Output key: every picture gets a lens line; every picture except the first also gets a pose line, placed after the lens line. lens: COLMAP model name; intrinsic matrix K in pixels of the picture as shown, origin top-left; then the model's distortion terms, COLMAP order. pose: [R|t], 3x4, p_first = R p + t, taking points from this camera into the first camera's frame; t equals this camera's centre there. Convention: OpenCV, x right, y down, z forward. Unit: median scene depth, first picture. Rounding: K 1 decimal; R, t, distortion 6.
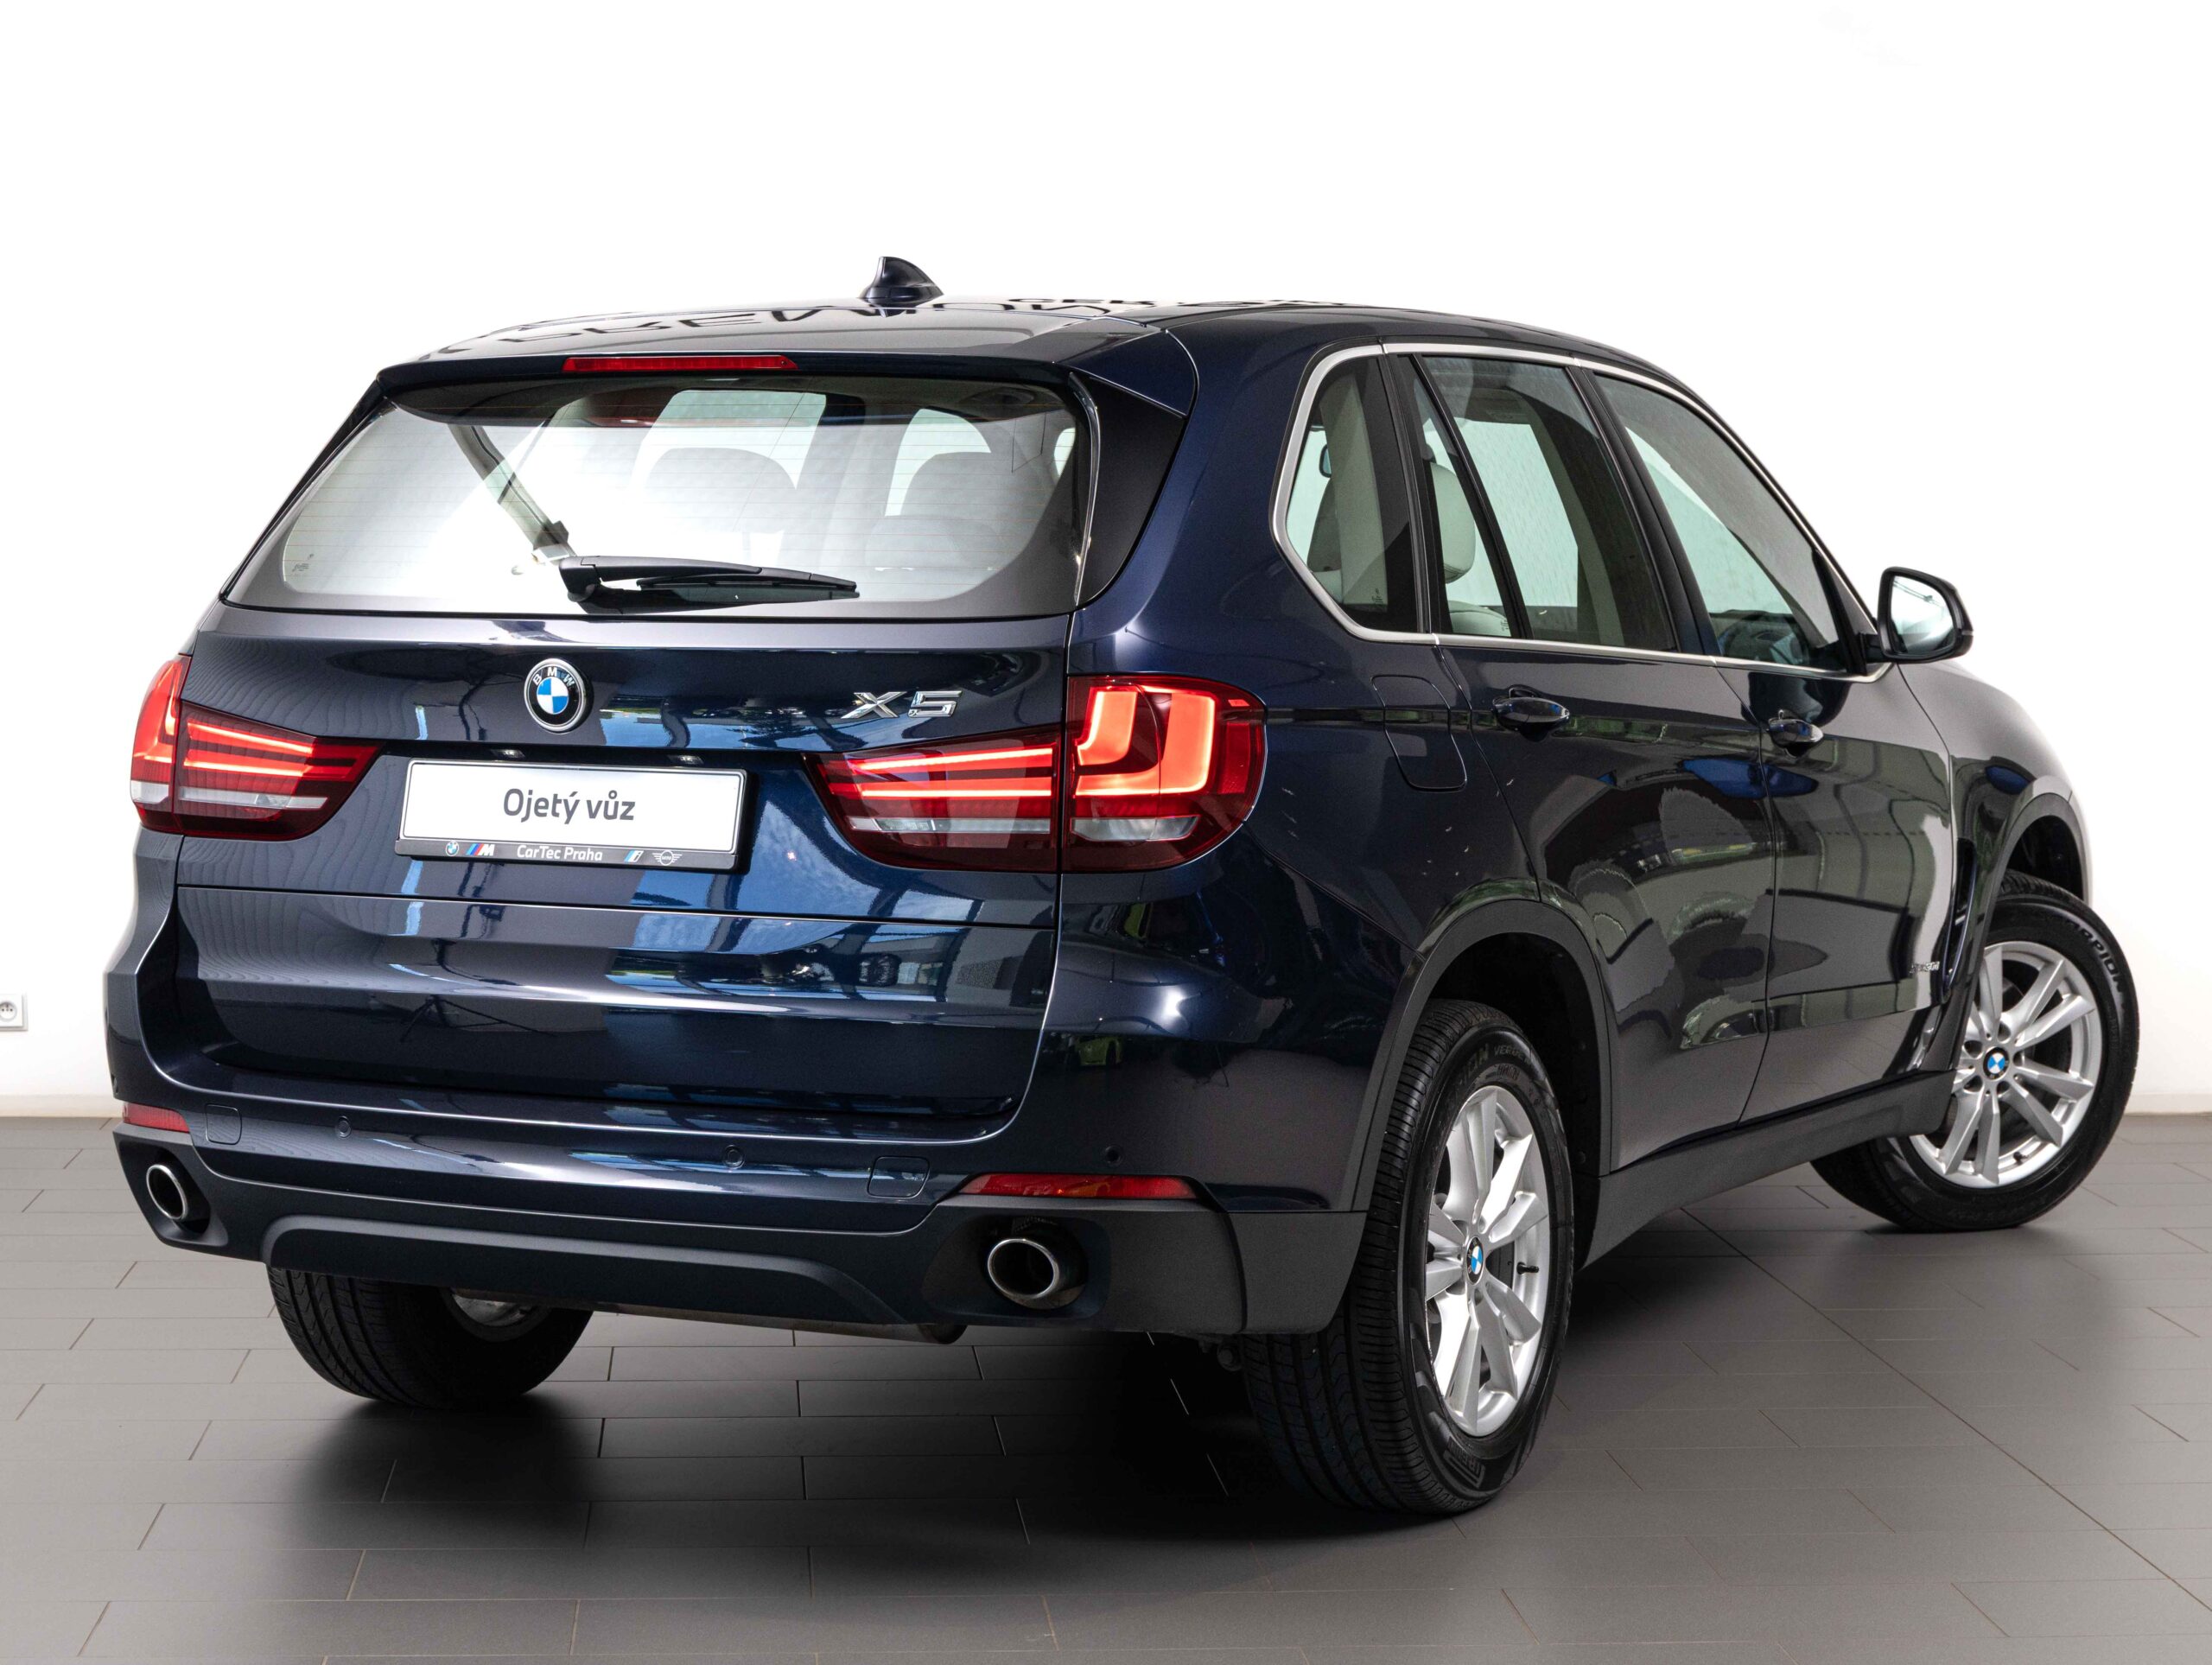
lens RADIAL K [[4678.9, 0, 1113.0], [0, 4678.9, 849.4], [0, 0, 1]] dist [-0.073250, 0.000000]
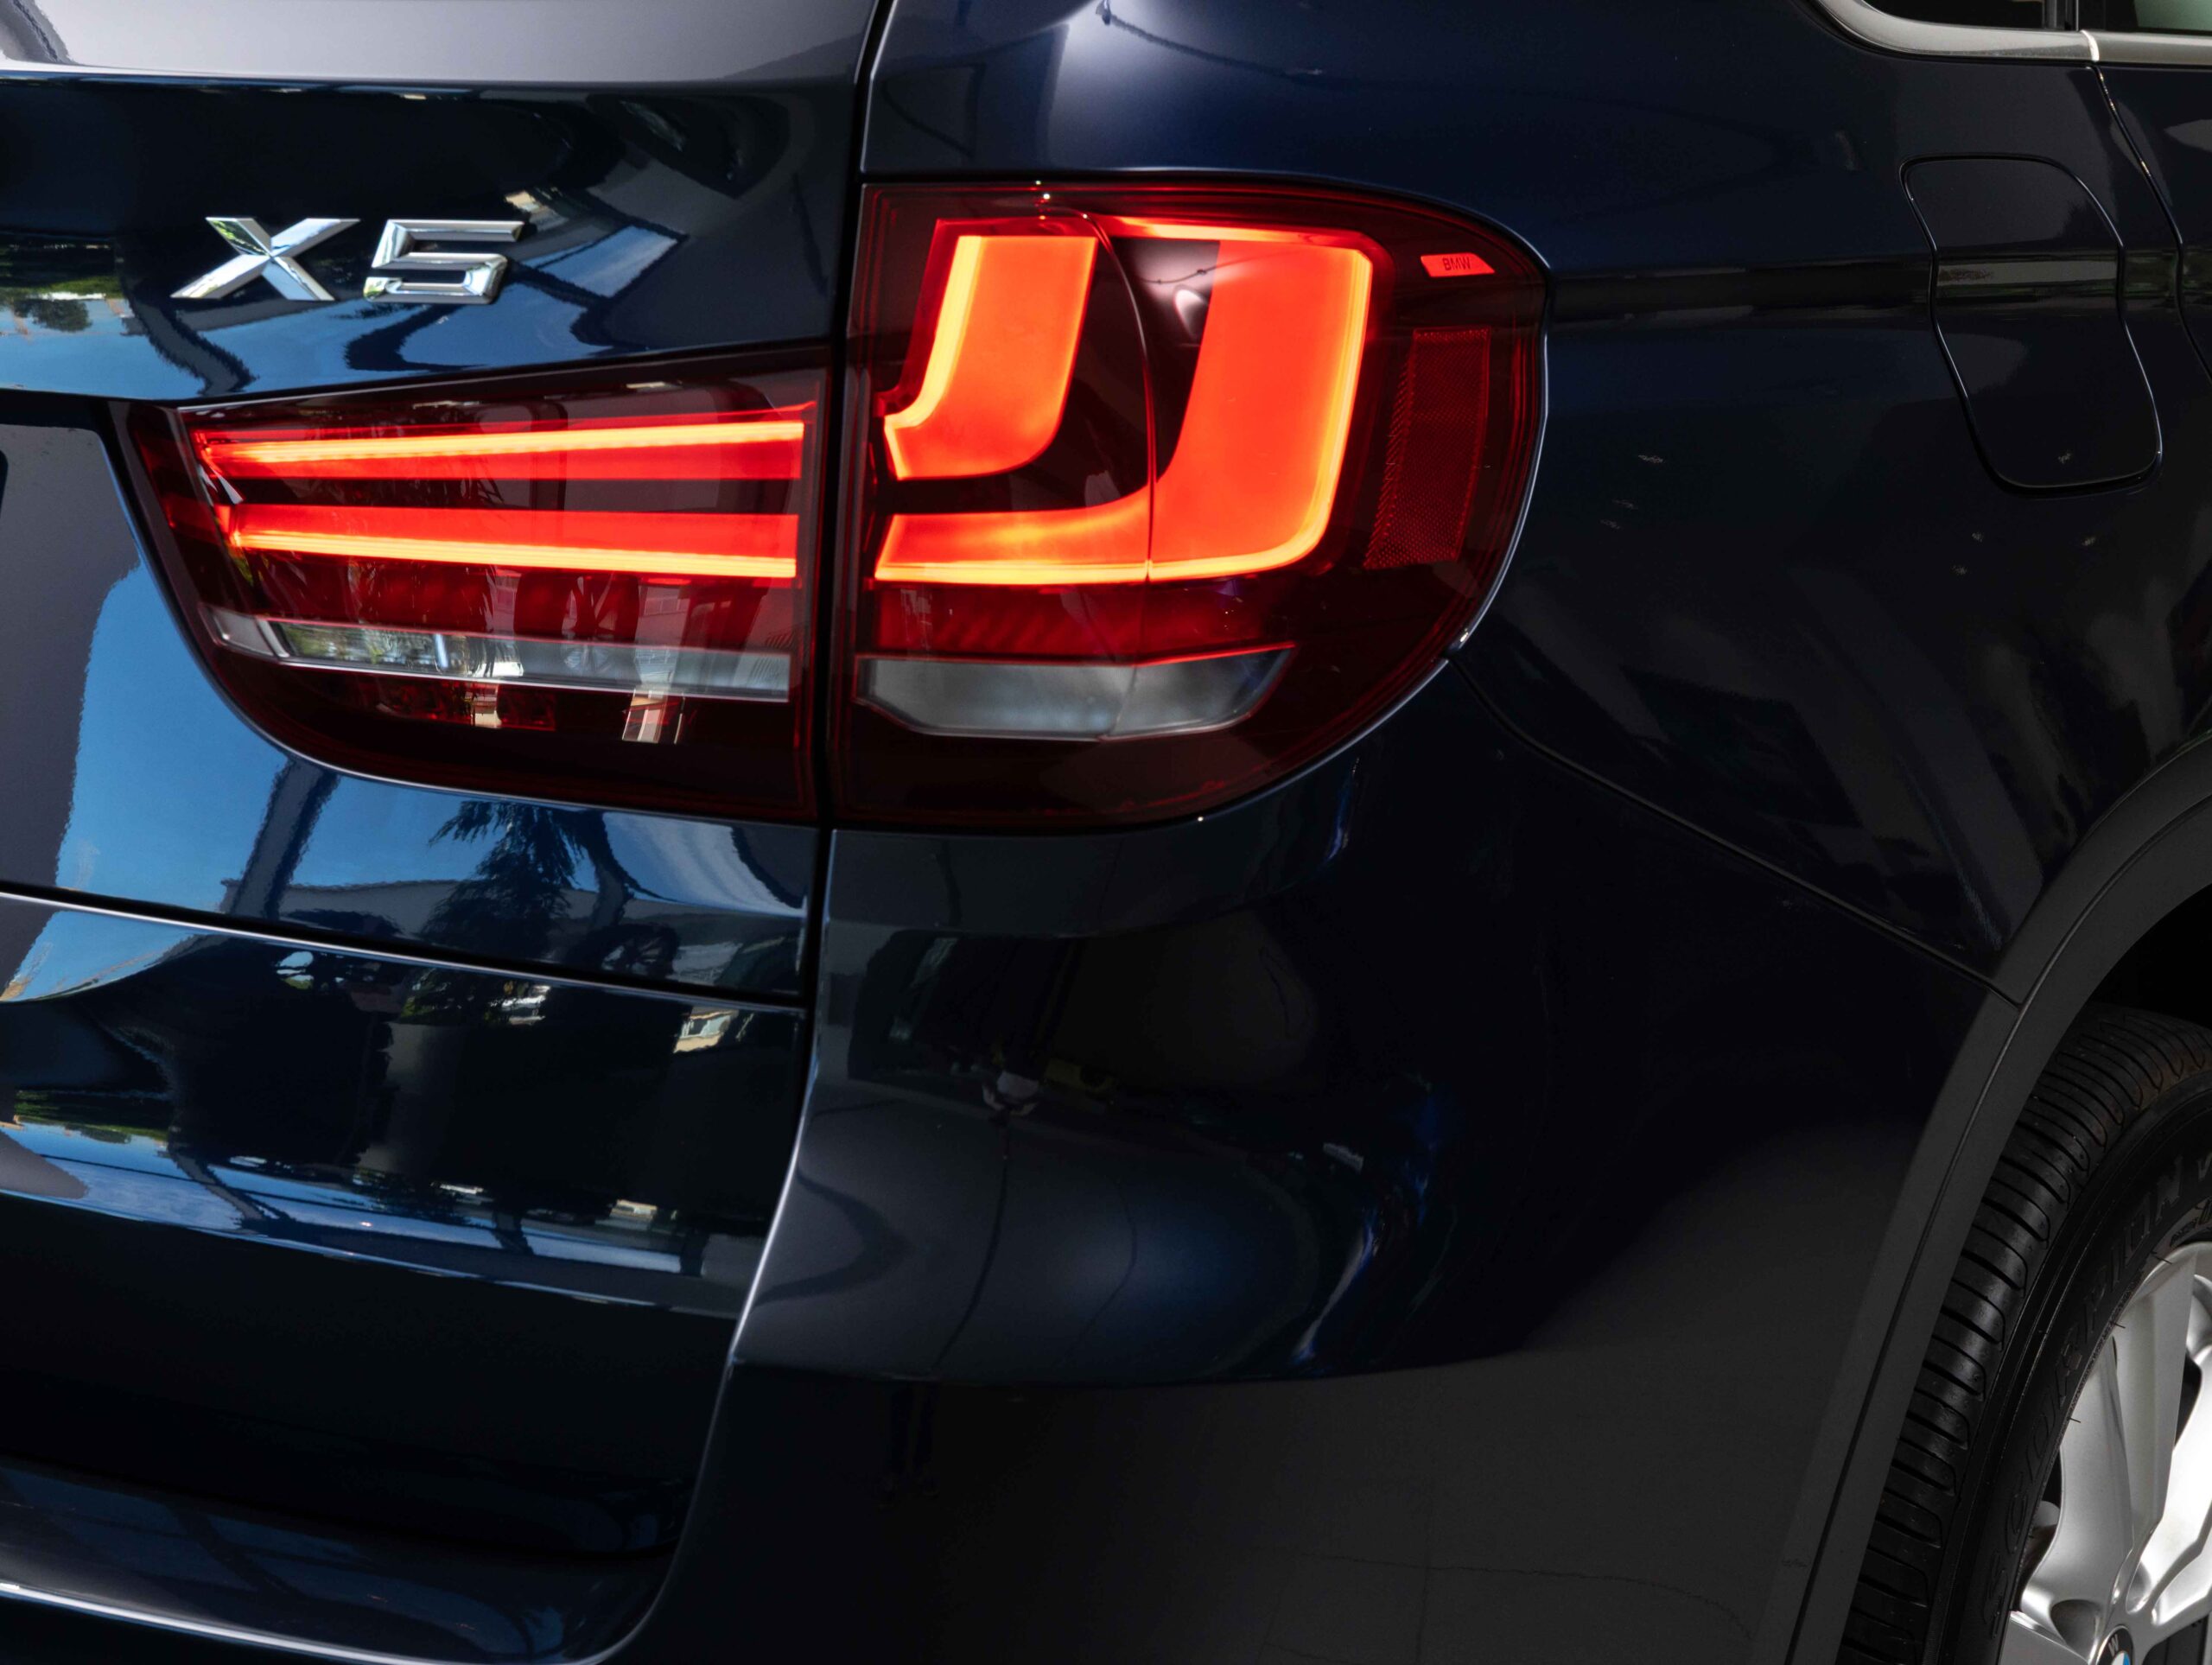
lens RADIAL K [[4678.9, 0, 1099.7], [0, 4678.9, 785.6], [0, 0, 1]] dist [-0.073250, 0.000000]
pose [[0.991129, 0.039348, -0.126943, 0.044035], [-0.022287, 0.990850, 0.133117, -0.037748], [0.131019, -0.129107, 0.982937, 0.677777]]
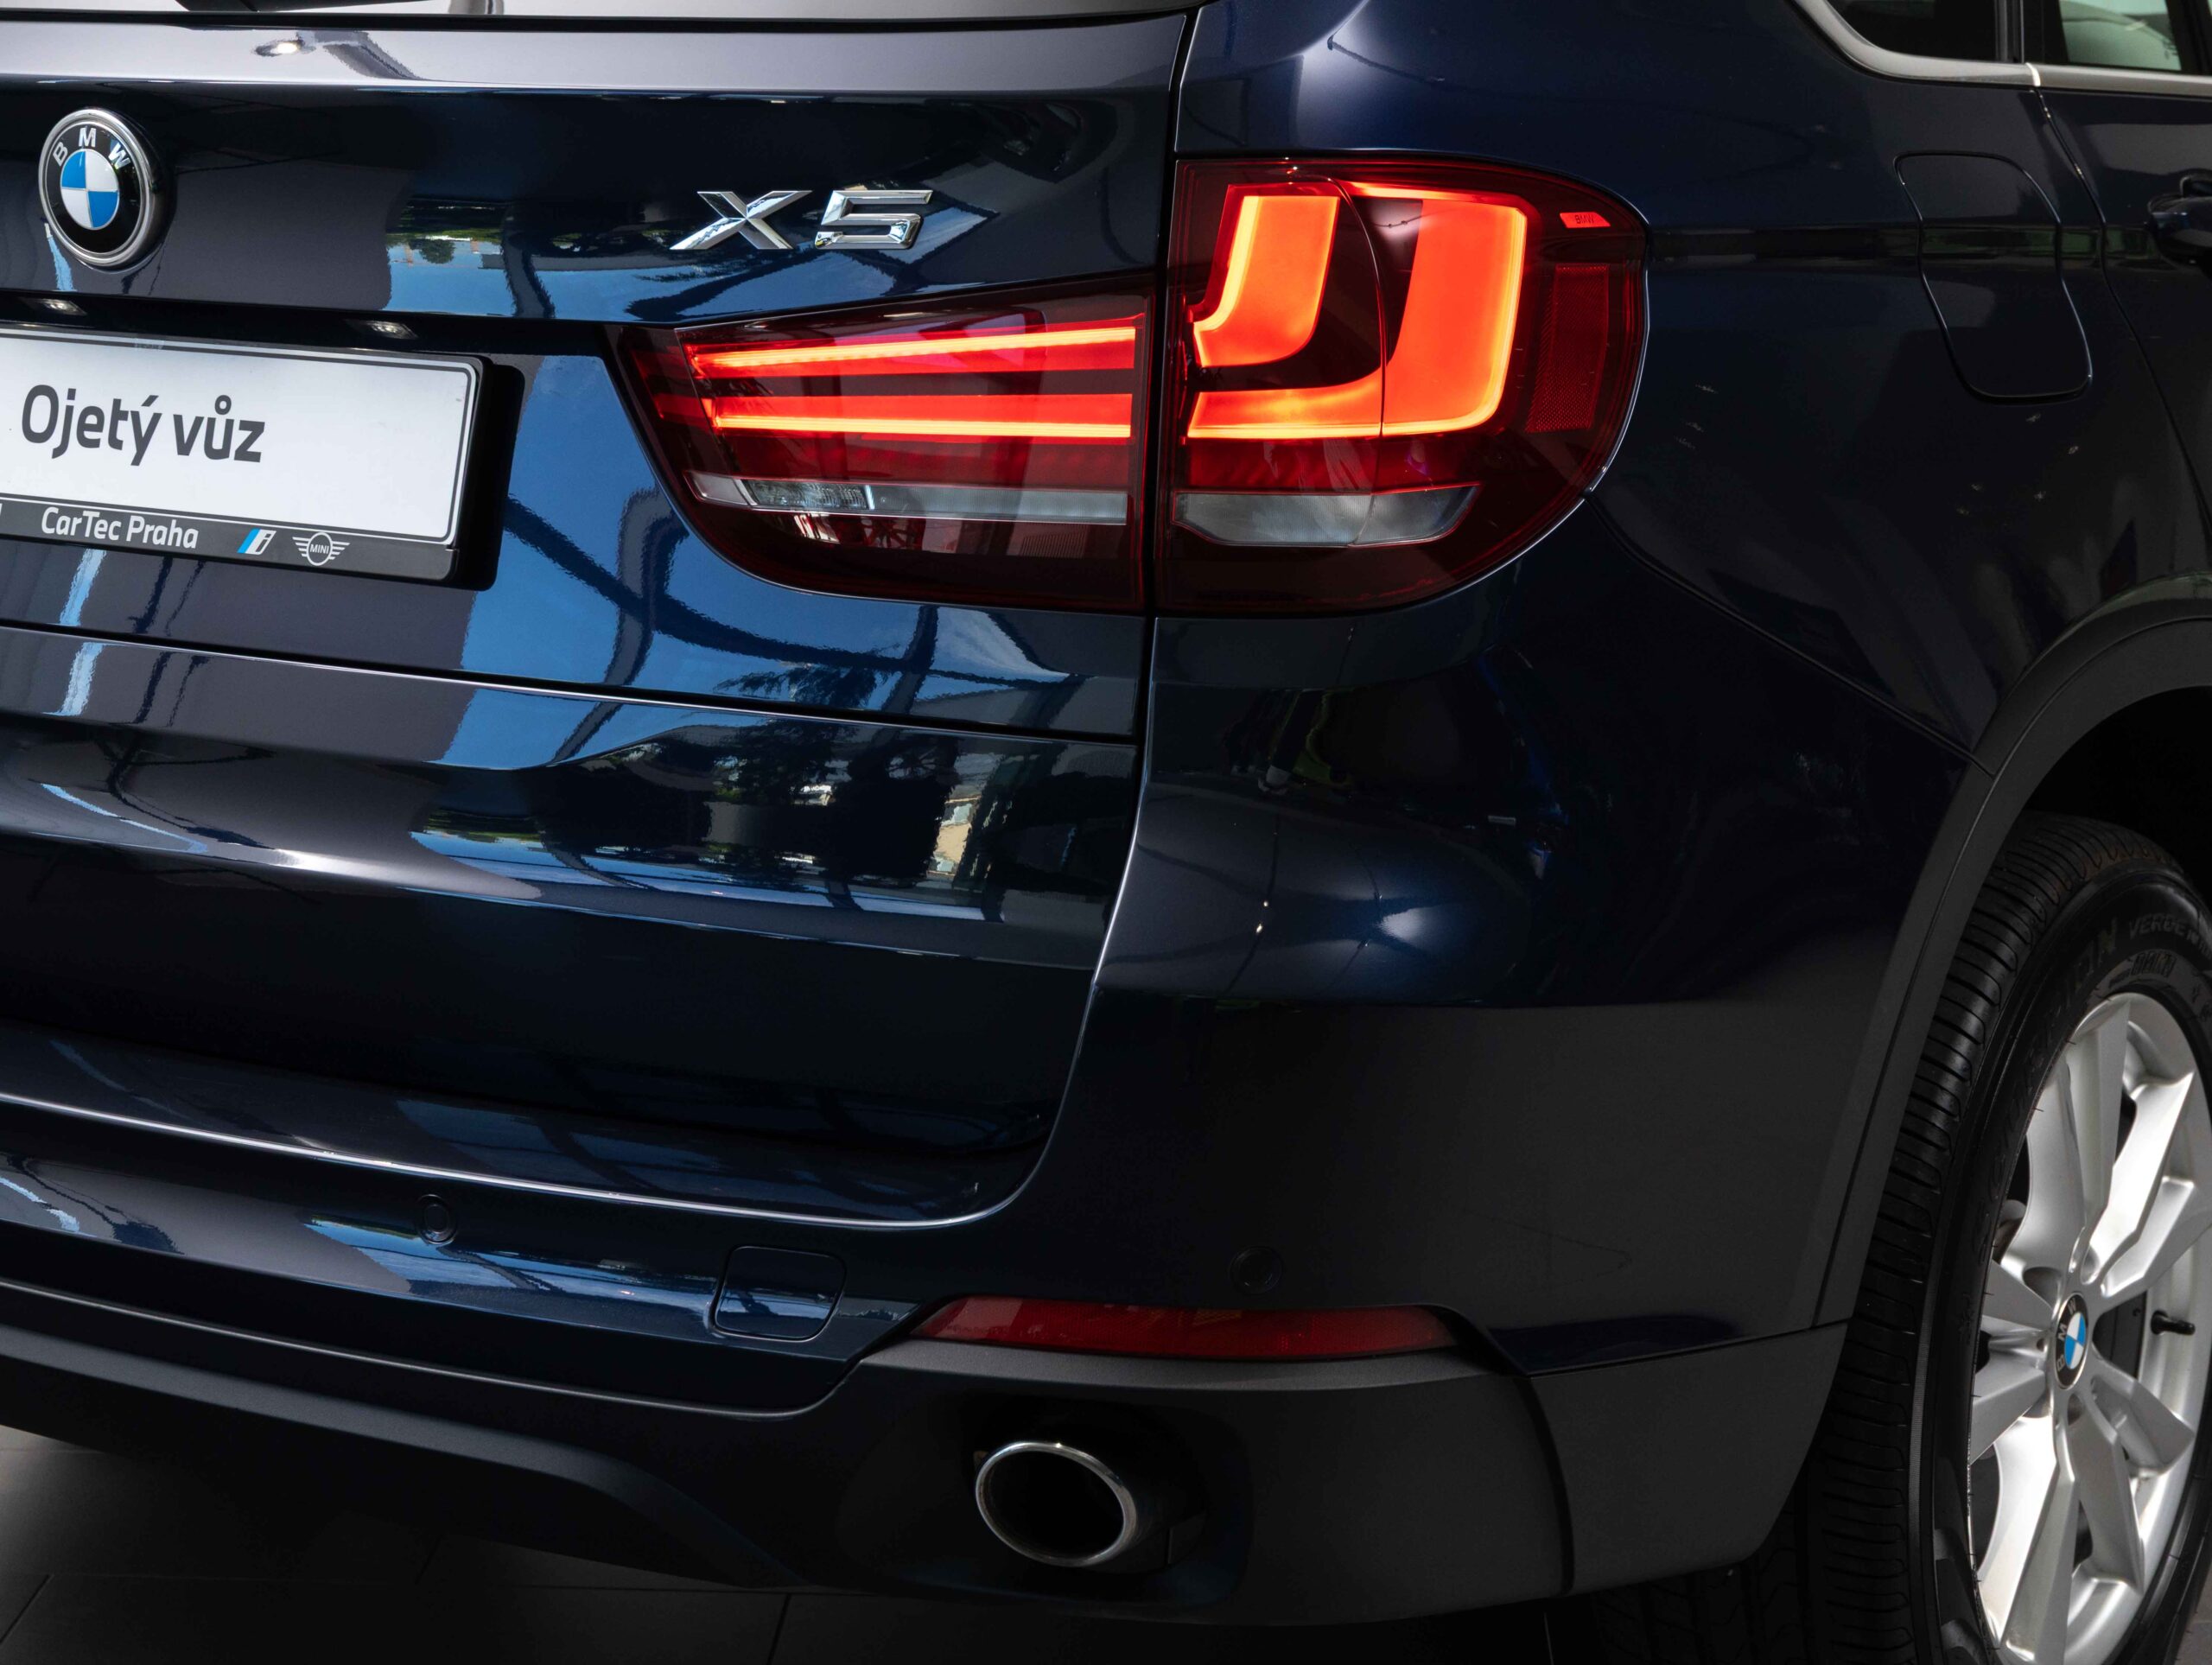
lens RADIAL K [[4678.9, 0, 1109.0], [0, 4678.9, 809.8], [0, 0, 1]] dist [-0.073250, 0.000000]
pose [[0.993065, 0.025248, -0.114825, 0.034017], [-0.011848, 0.993188, 0.115916, -0.026449], [0.116969, -0.113752, 0.986600, 0.550619]]
